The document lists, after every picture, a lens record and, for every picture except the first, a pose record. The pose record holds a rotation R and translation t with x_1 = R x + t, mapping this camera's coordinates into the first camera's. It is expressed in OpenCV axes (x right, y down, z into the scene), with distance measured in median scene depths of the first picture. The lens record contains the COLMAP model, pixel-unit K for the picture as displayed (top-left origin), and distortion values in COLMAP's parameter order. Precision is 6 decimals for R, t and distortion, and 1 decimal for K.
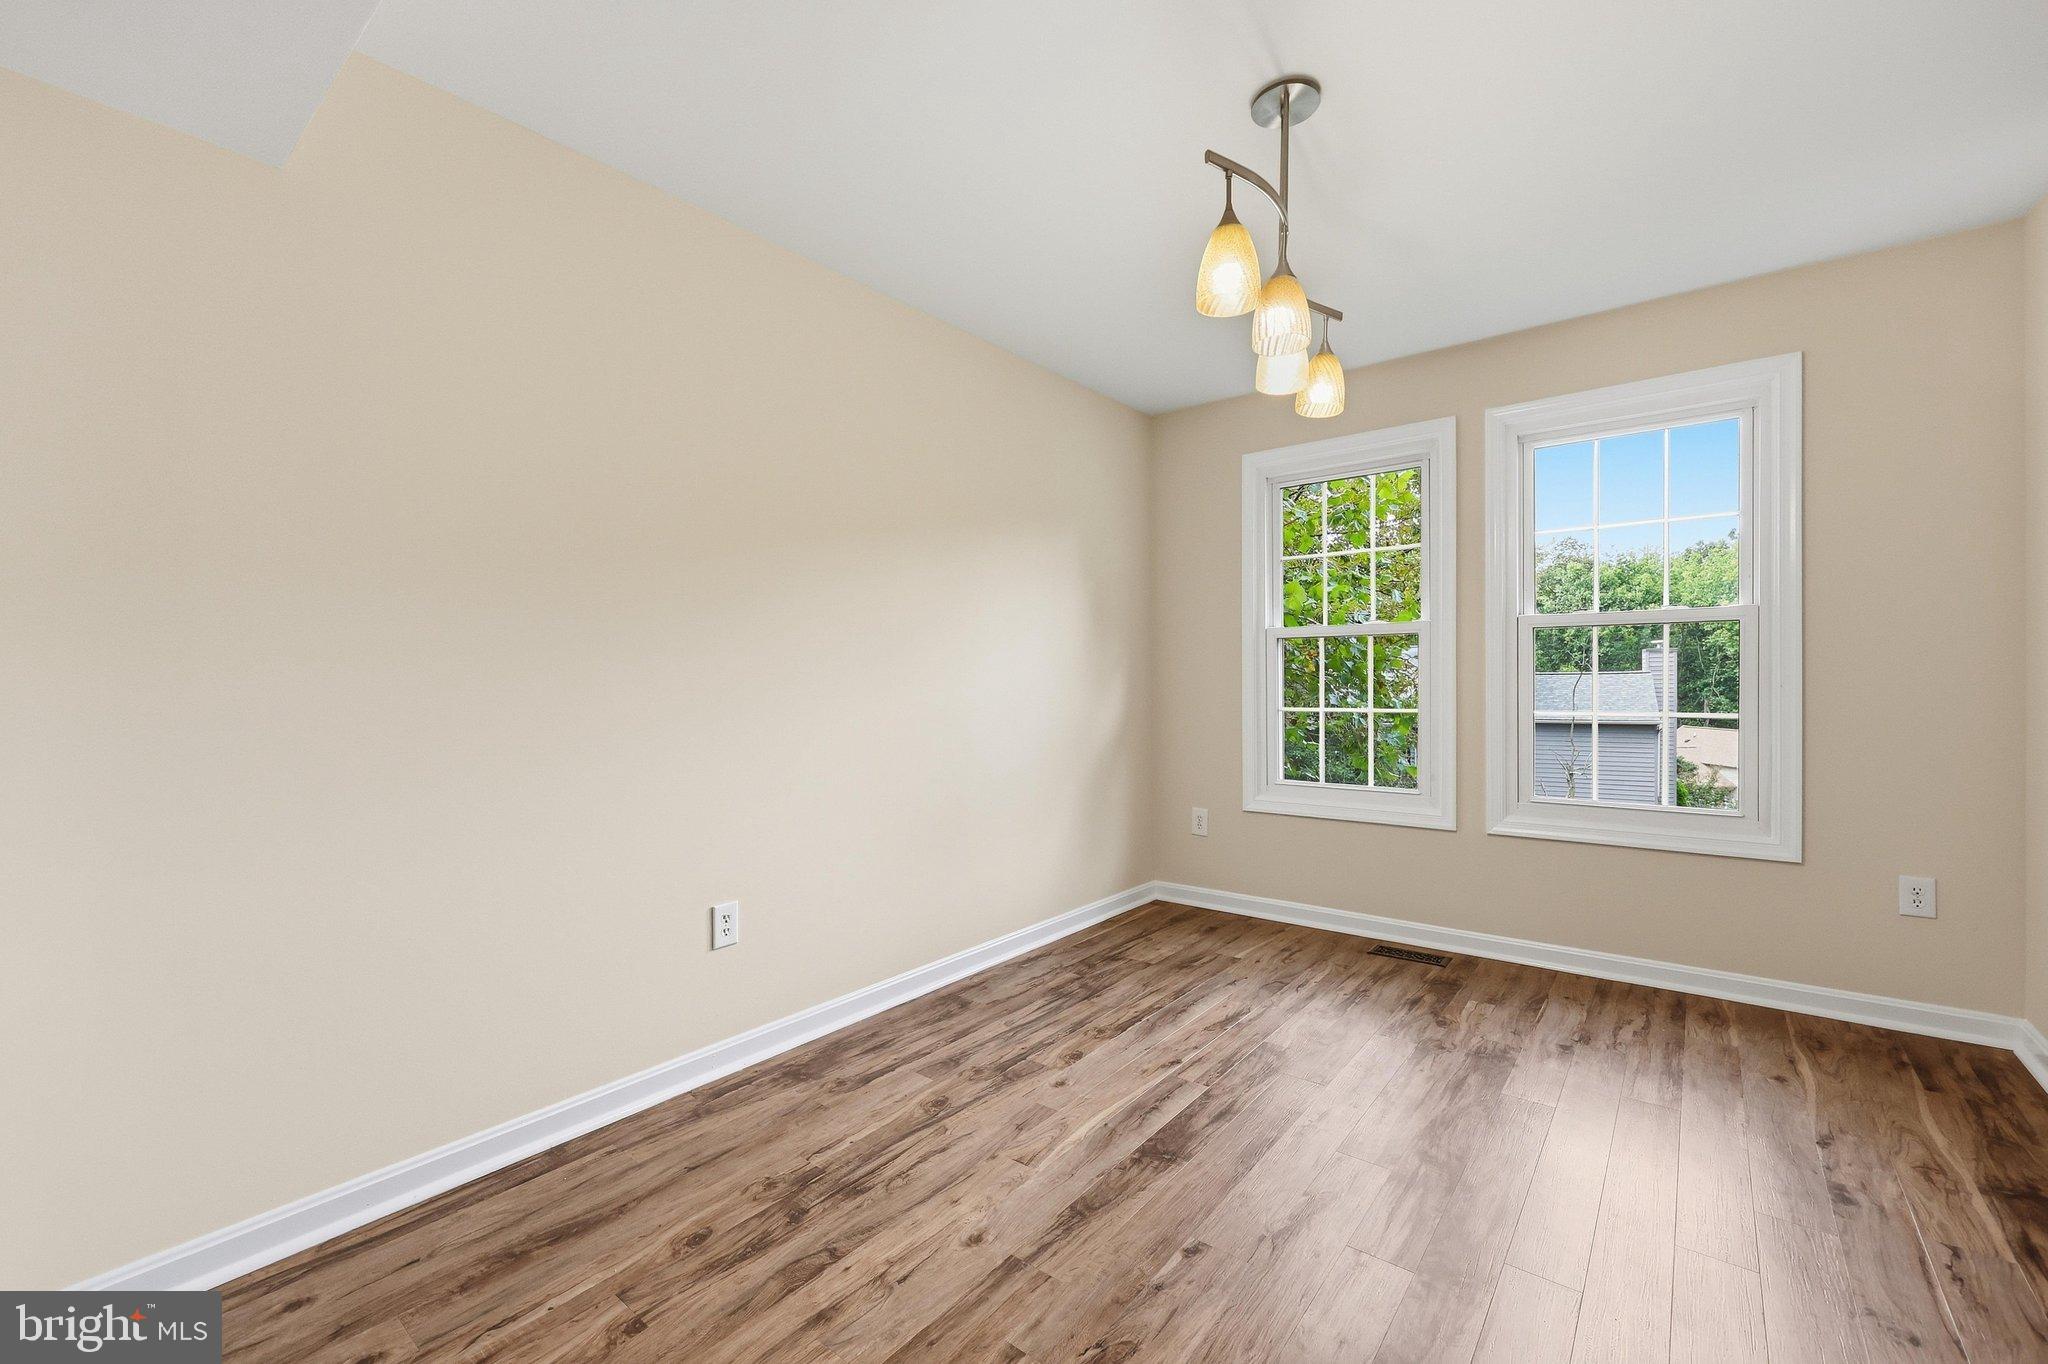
lens RADIAL K [[837.5, 0, 1024.6], [0, 837.5, 680.0], [0, 0, 1]] dist [0.000602, 0.000106]
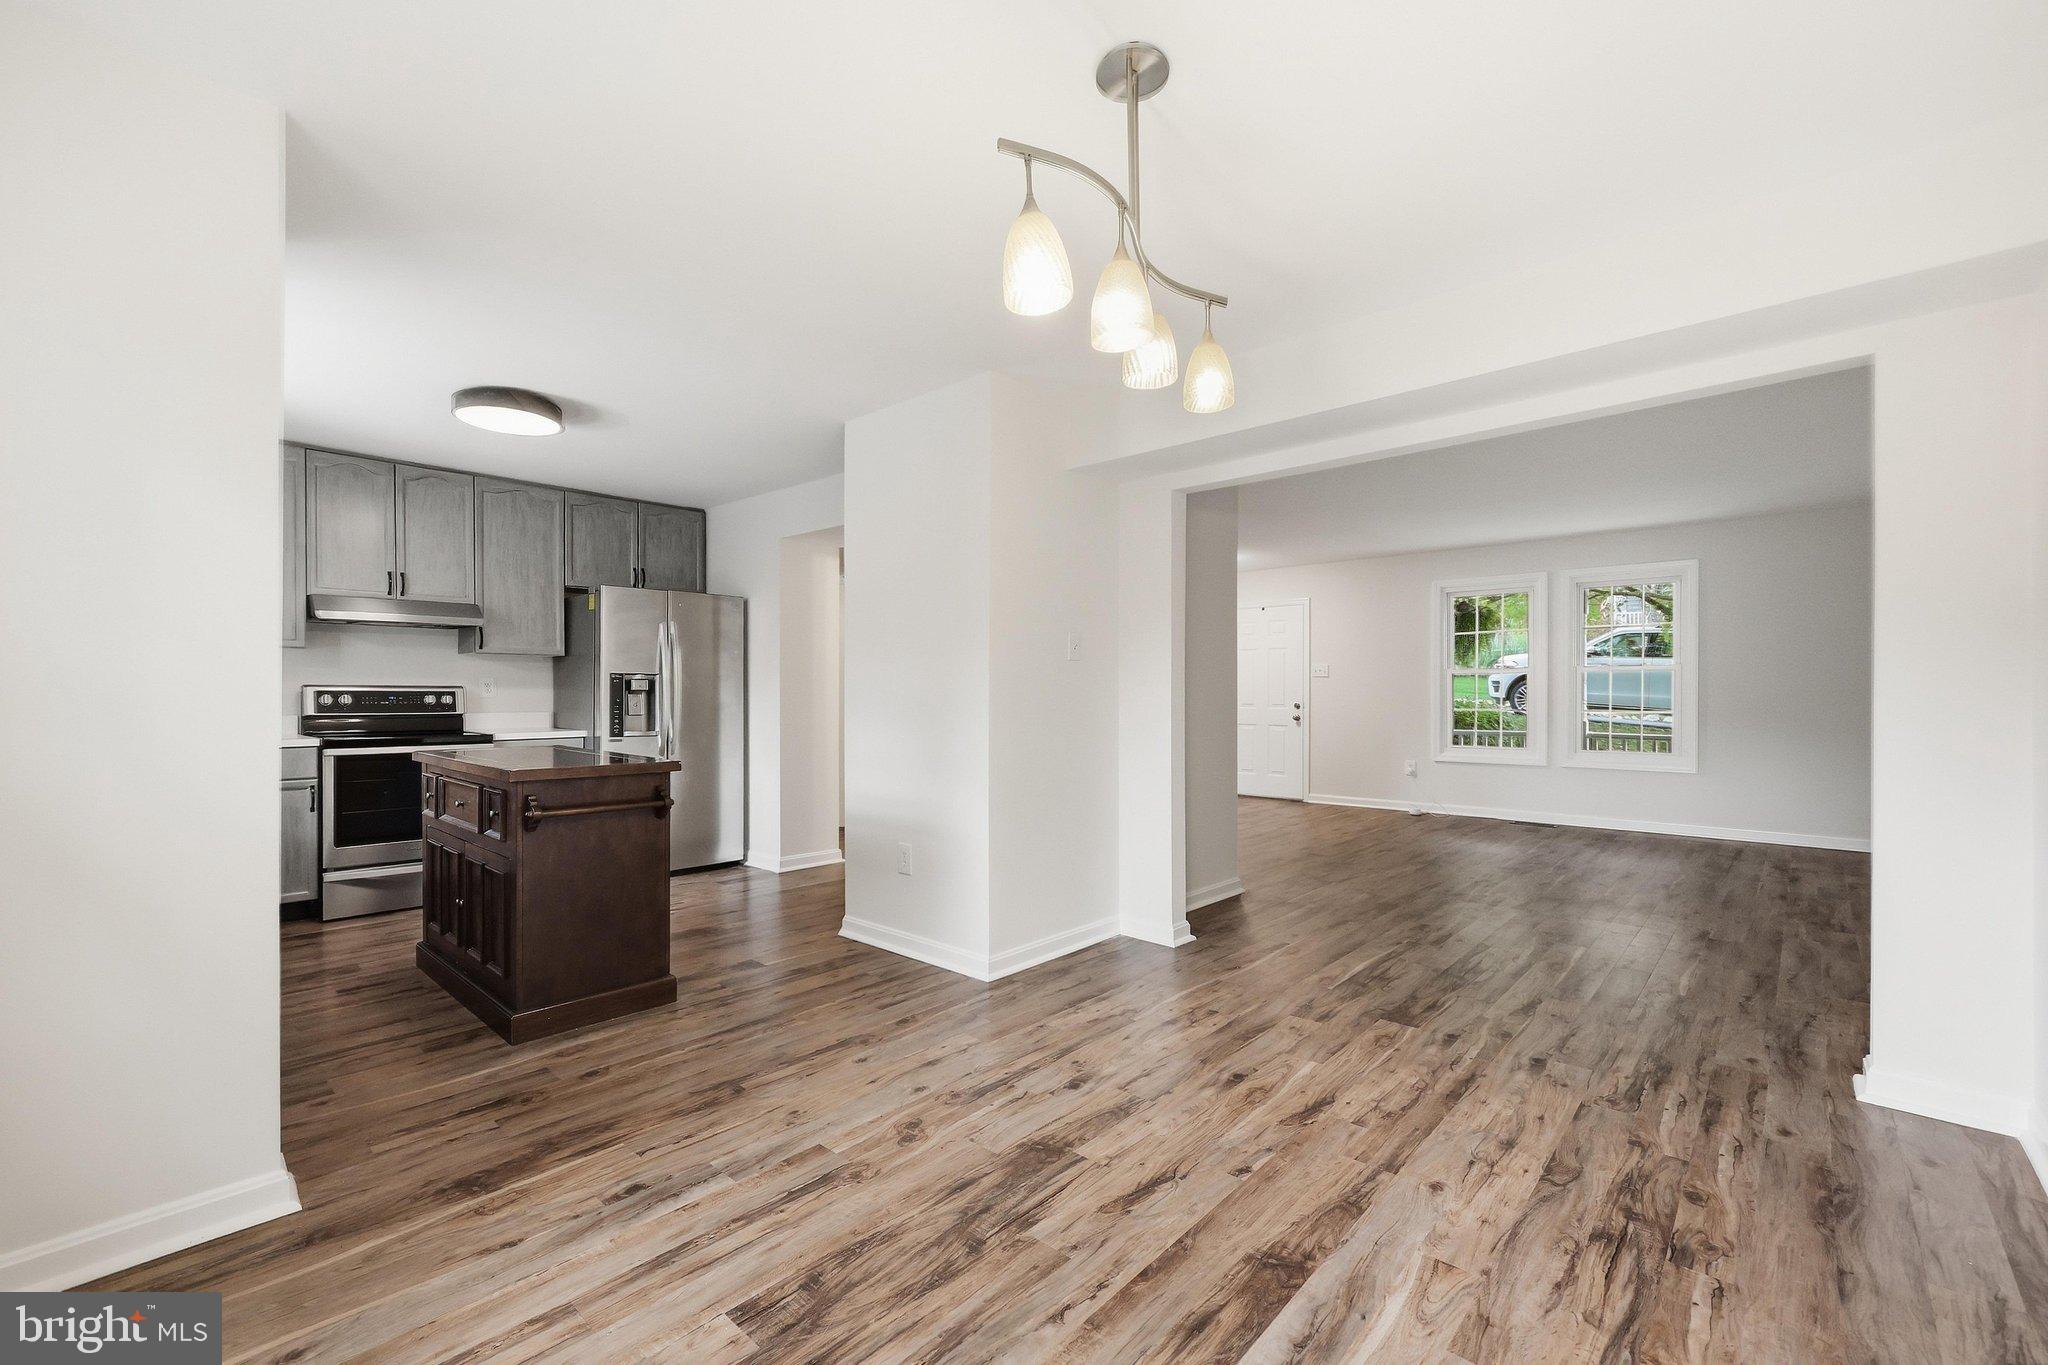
lens RADIAL K [[837.5, 0, 1024.0], [0, 837.5, 692.0], [0, 0, 1]] dist [0.000602, 0.000106]
pose [[-0.998003, 0.014219, 0.061547, 0.398390], [0.014665, 0.999869, 0.006811, -0.022761], [-0.061442, 0.007700, -0.998081, 2.047152]]
